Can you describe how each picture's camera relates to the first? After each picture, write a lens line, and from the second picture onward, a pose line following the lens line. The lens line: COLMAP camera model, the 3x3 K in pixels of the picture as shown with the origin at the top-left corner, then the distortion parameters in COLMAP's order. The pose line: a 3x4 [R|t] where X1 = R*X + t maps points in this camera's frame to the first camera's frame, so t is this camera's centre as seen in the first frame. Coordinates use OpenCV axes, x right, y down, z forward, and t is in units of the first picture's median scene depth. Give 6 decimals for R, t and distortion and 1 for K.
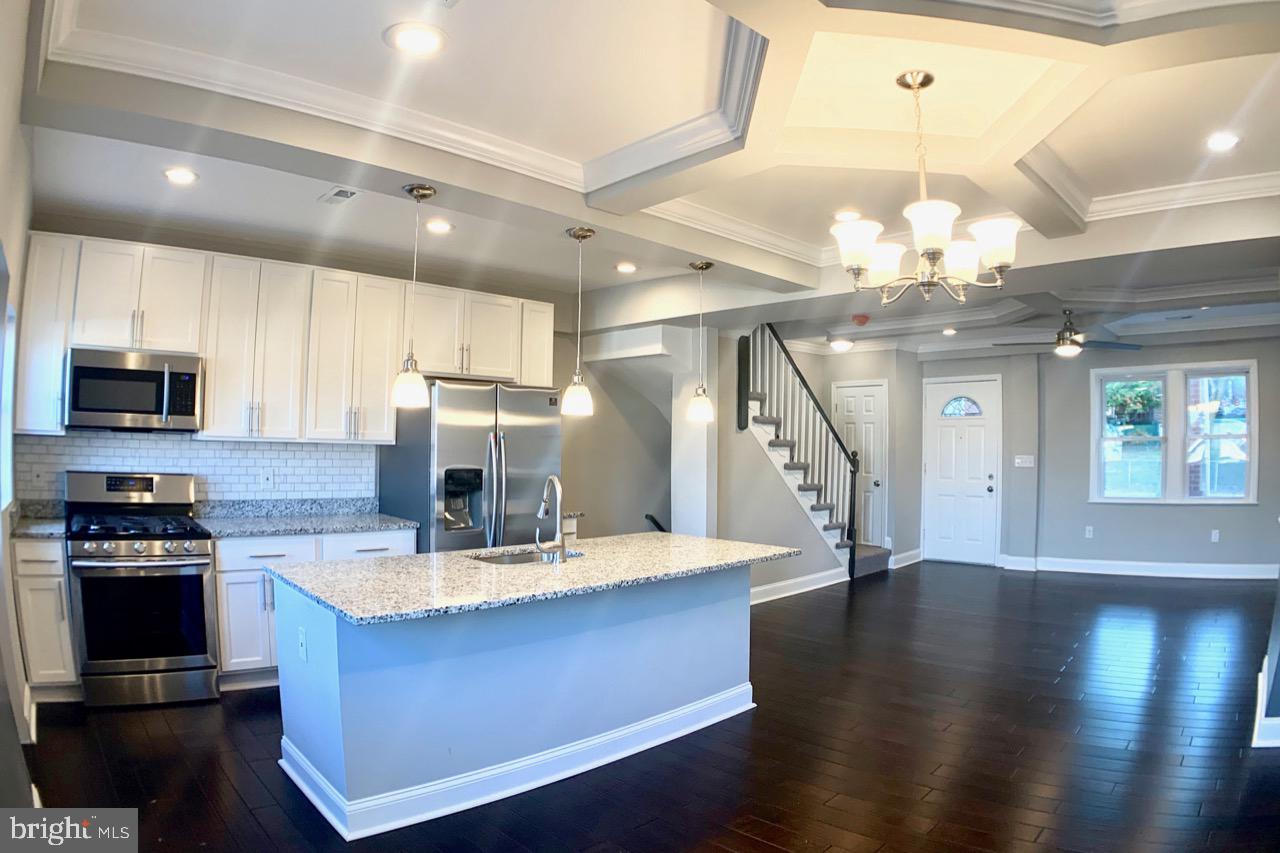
lens RADIAL K [[761.6, 0, 634.8], [0, 761.6, 387.5], [0, 0, 1]] dist [-0.208615, 0.025132]
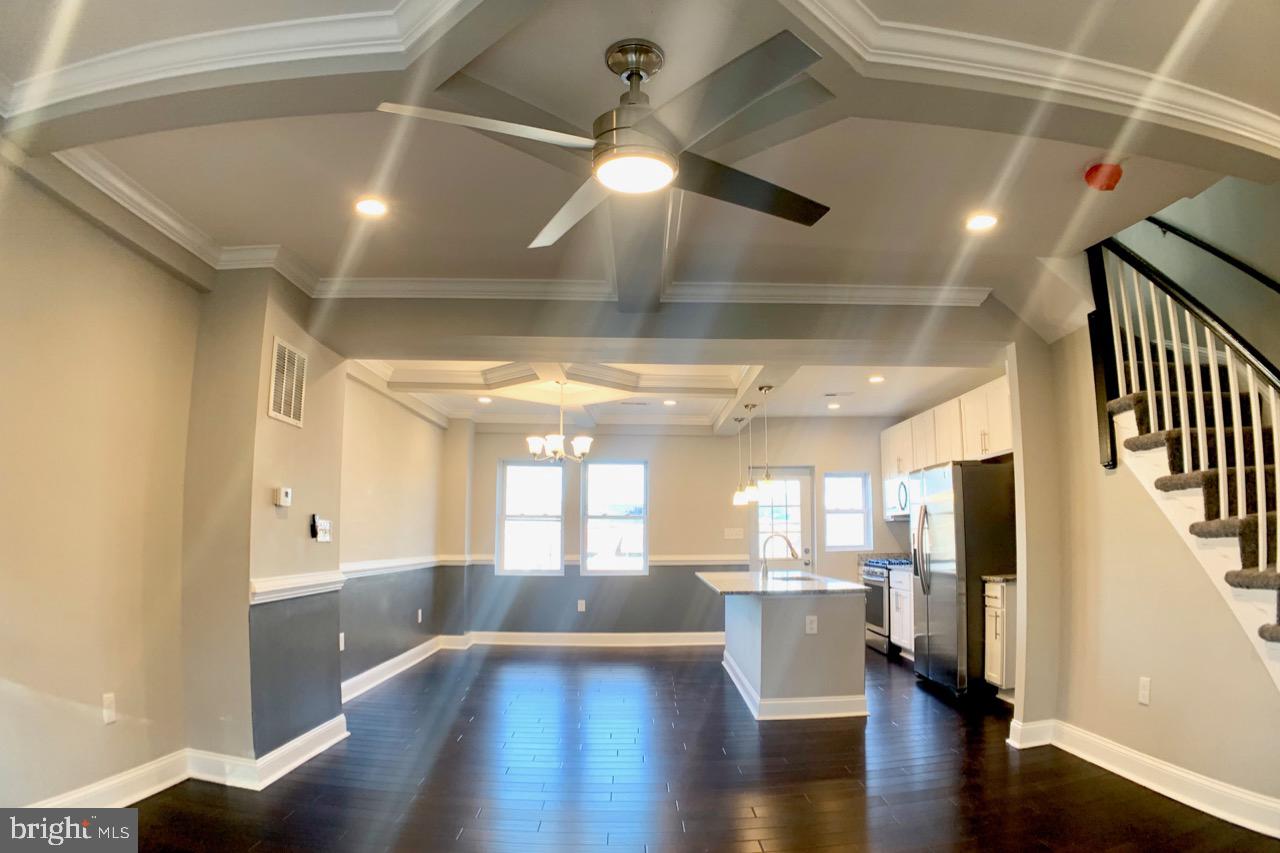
lens RADIAL K [[735.6, 0, 672.4], [0, 735.6, 403.7], [0, 0, 1]] dist [-0.198769, 0.016115]
pose [[-0.668484, -0.139262, -0.730572, 0.814865], [0.047966, 0.972195, -0.229210, 0.119493], [0.742178, -0.188265, -0.643217, 1.185006]]
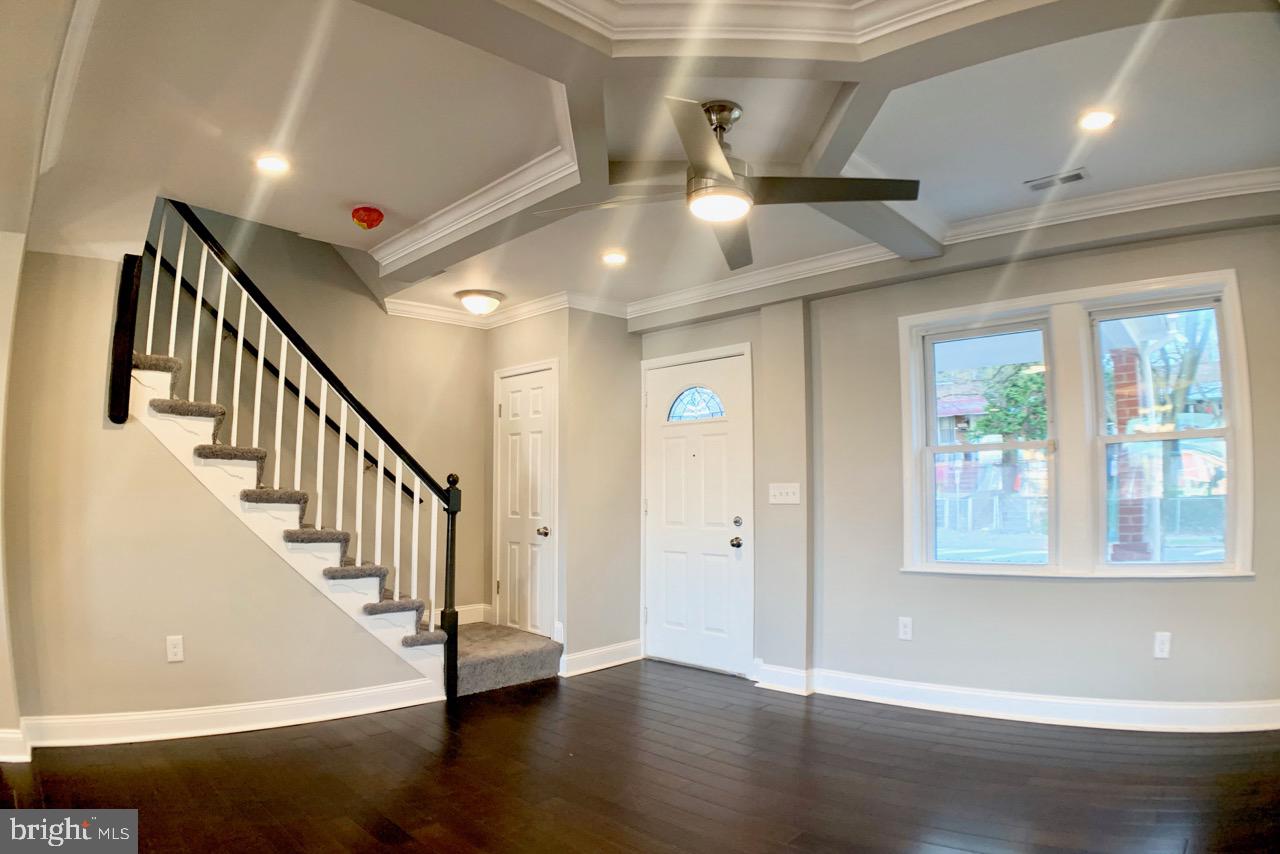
lens RADIAL K [[721.6, 0, 640.0], [0, 721.6, 427.0], [0, 0, 1]] dist [-0.178538, 0.001445]
pose [[0.999715, -0.014729, 0.018809, 0.550745], [0.015094, 0.999697, -0.019436, 0.079484], [-0.018517, 0.019715, 0.999634, 0.583266]]
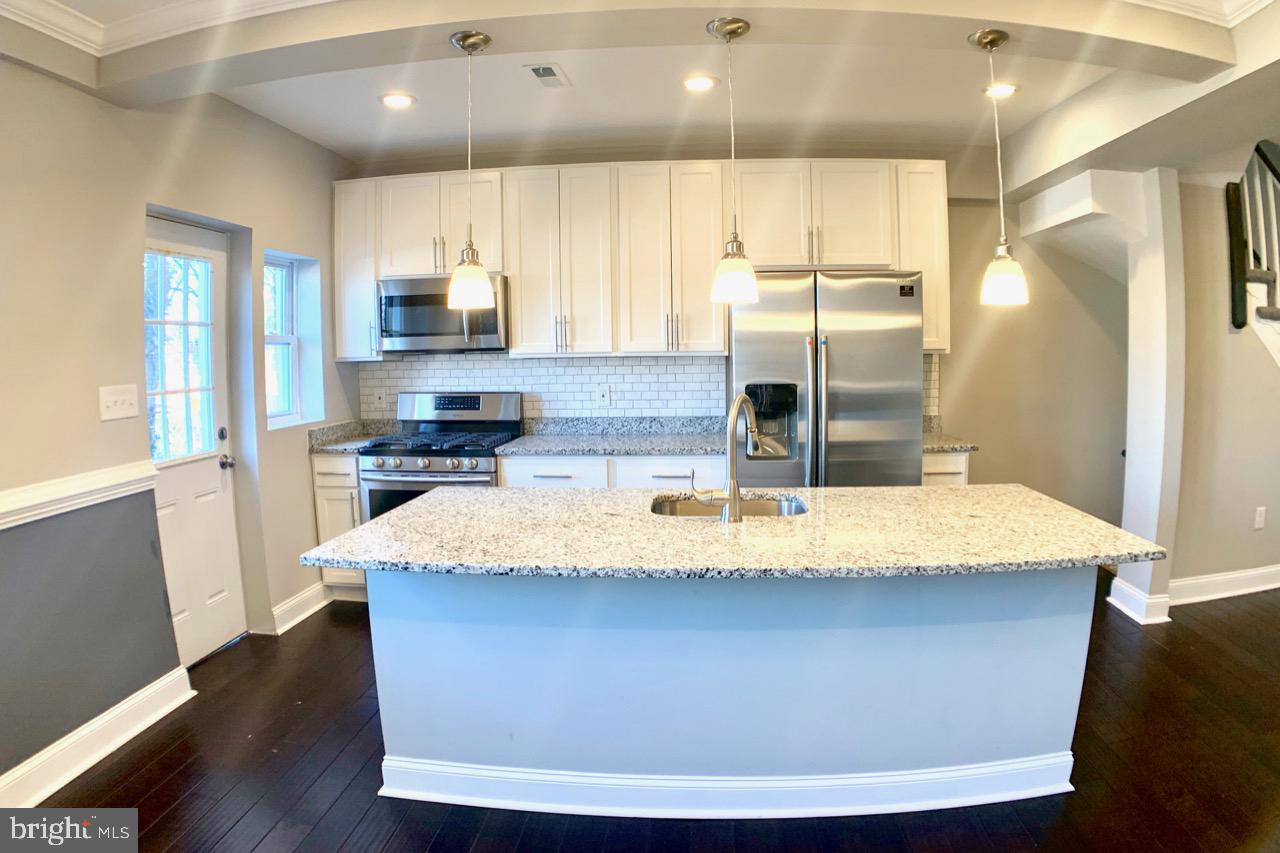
lens RADIAL K [[735.6, 0, 672.4], [0, 735.6, 403.7], [0, 0, 1]] dist [-0.198769, 0.016115]
pose [[0.682486, 0.031138, -0.730235, 0.215665], [0.071497, 0.991456, 0.109098, 0.030416], [0.727393, -0.126668, 0.674429, 0.321579]]
